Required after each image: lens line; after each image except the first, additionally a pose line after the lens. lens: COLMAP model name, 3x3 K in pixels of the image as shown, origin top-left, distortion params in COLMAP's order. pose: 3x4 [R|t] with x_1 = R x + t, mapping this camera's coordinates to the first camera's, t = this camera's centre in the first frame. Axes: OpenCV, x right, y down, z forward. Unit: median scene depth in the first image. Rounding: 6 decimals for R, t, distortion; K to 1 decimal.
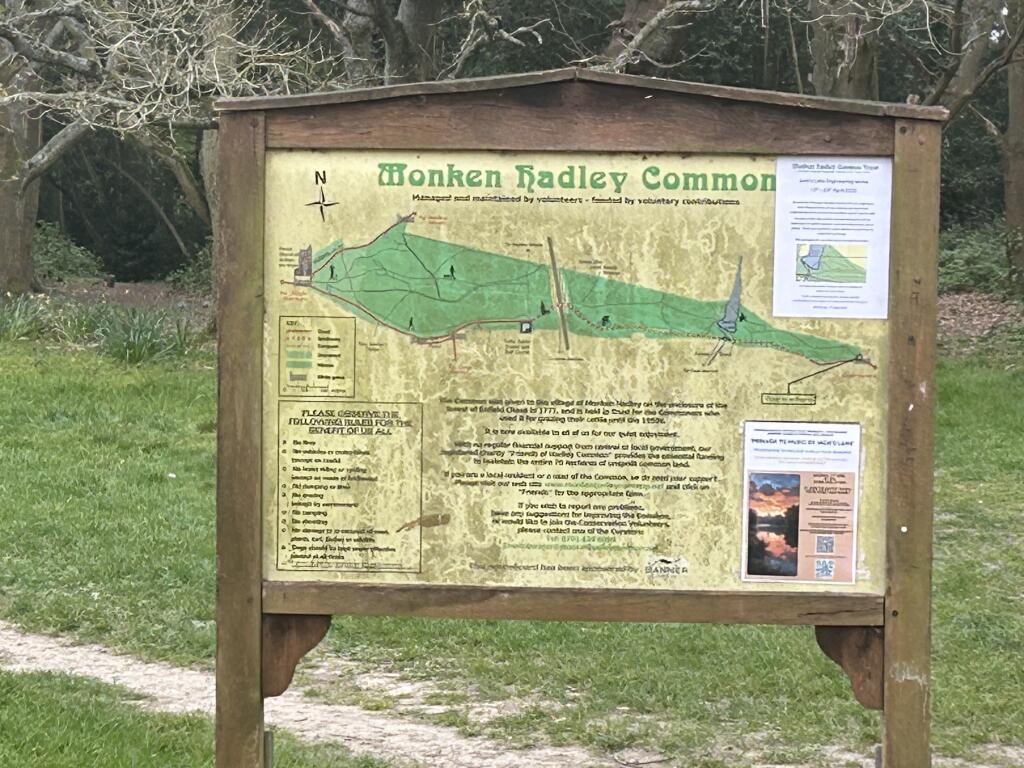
lens RADIAL K [[3958.6, 0, 512.2], [0, 3958.6, 384.8], [0, 0, 1]] dist [0.058154, 0.000000]
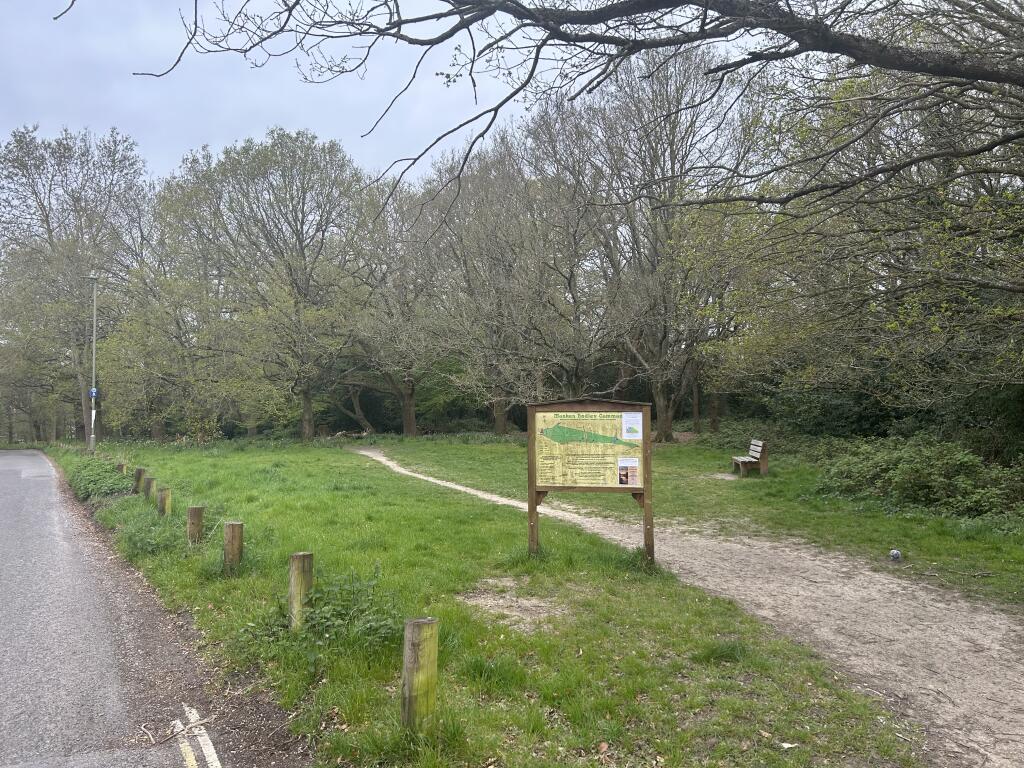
lens RADIAL K [[771.9, 0, 512.4], [0, 771.9, 381.7], [0, 0, 1]] dist [0.004393, 0.000157]
pose [[0.993274, -0.018694, -0.114268, 0.036162], [0.008395, 0.995910, -0.089956, -0.000767], [0.115482, 0.088391, 0.989369, -0.144988]]
